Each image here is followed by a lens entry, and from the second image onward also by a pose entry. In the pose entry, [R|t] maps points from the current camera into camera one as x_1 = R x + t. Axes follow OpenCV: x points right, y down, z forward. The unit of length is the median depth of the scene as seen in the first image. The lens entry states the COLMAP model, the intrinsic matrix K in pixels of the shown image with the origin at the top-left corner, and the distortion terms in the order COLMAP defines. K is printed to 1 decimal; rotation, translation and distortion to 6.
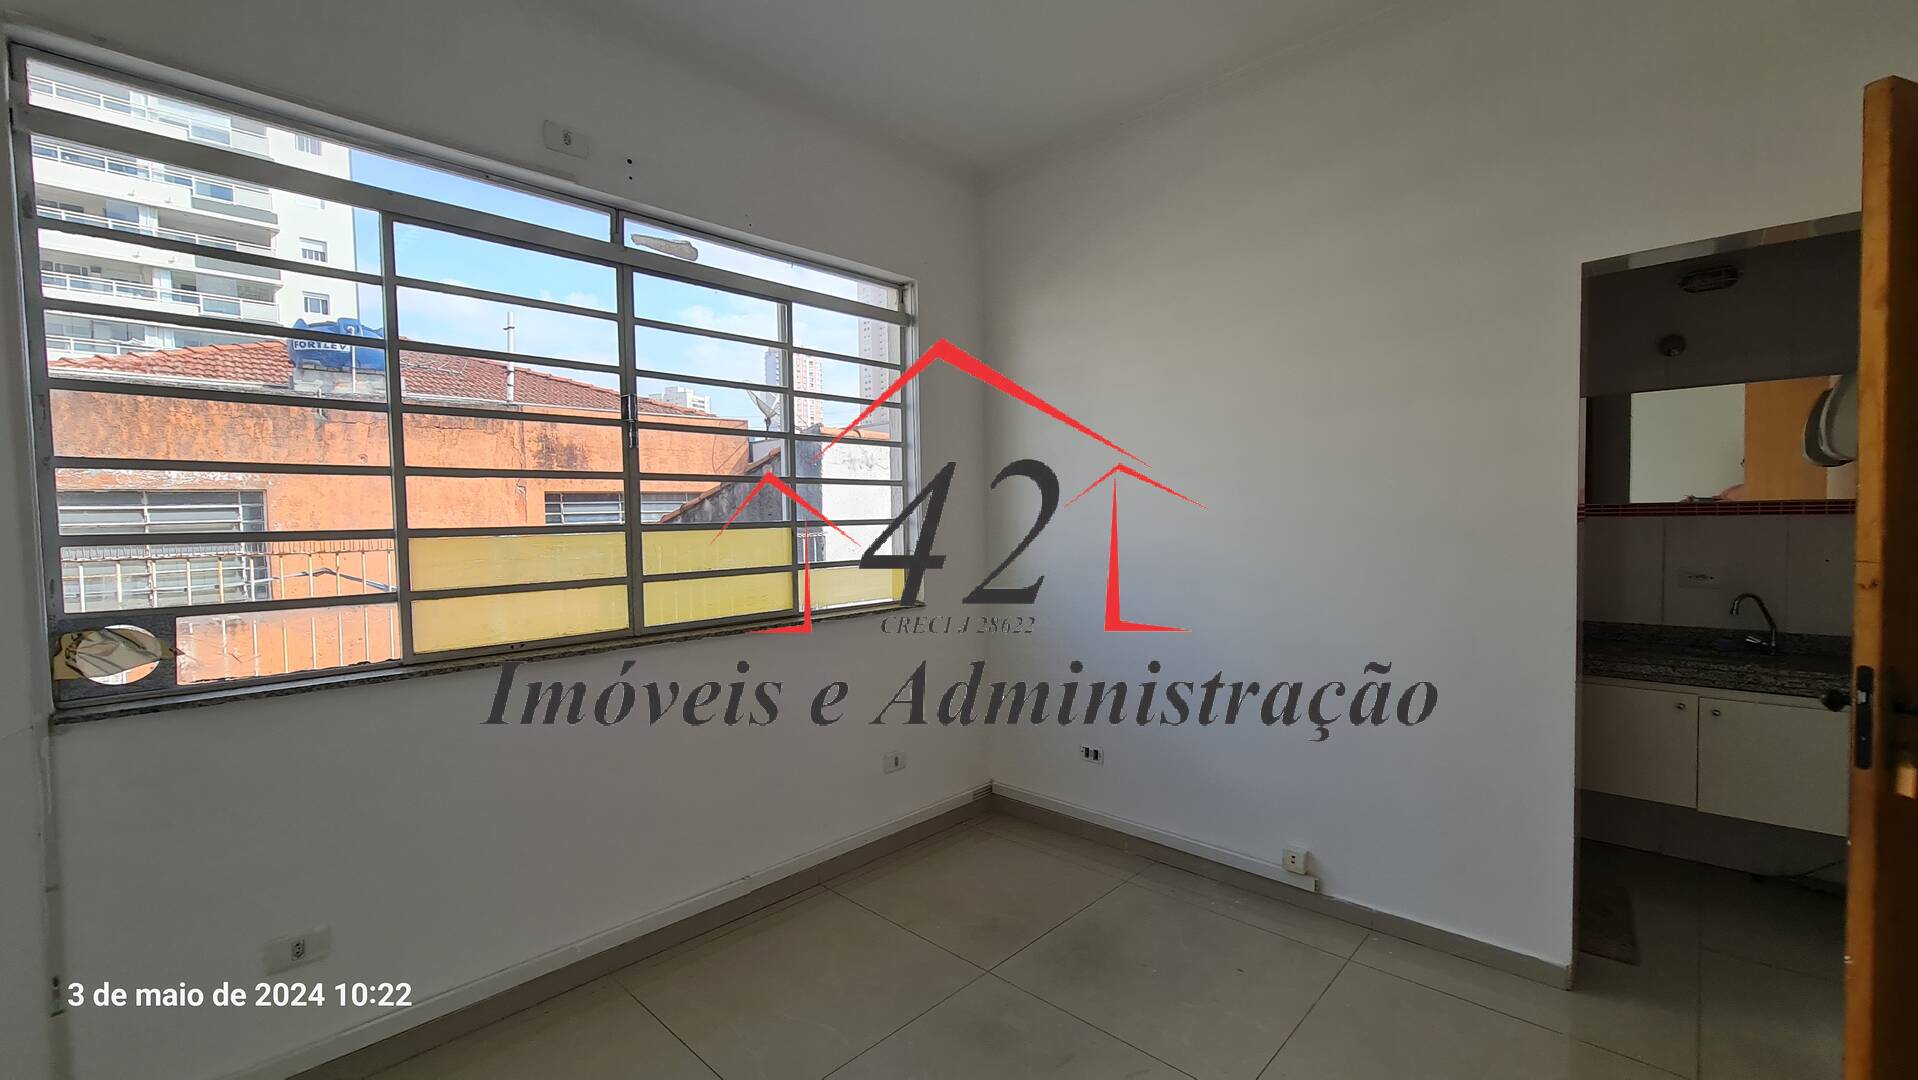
lens RADIAL K [[788.0, 0, 925.1], [0, 788.0, 535.6], [0, 0, 1]] dist [0.024470, 0.000328]
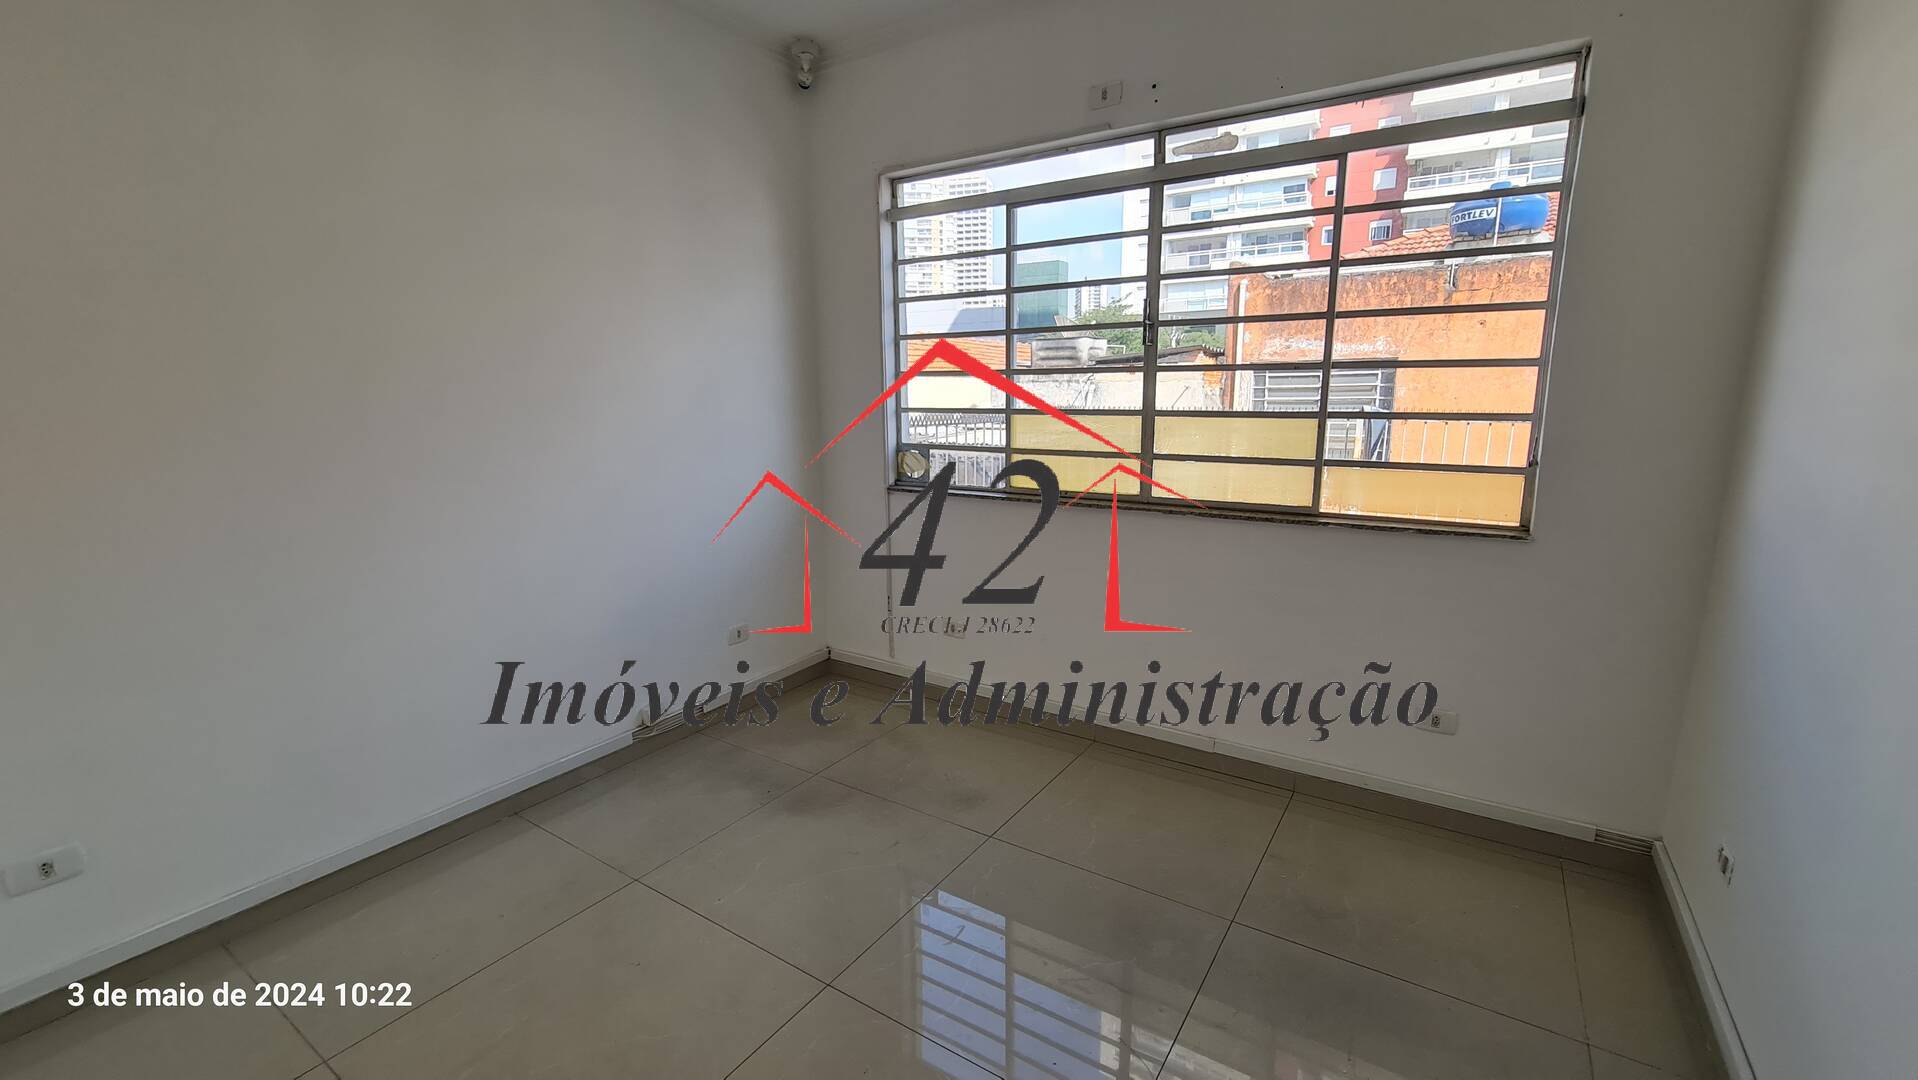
lens RADIAL K [[791.1, 0, 959.0], [0, 791.1, 540.0], [0, 0, 1]] dist [0.000448, -0.000009]
pose [[0.203502, 0.200825, -0.958257, 0.736557], [-0.022207, 0.979432, 0.200546, -0.053340], [0.978823, -0.019532, 0.203776, 0.452978]]
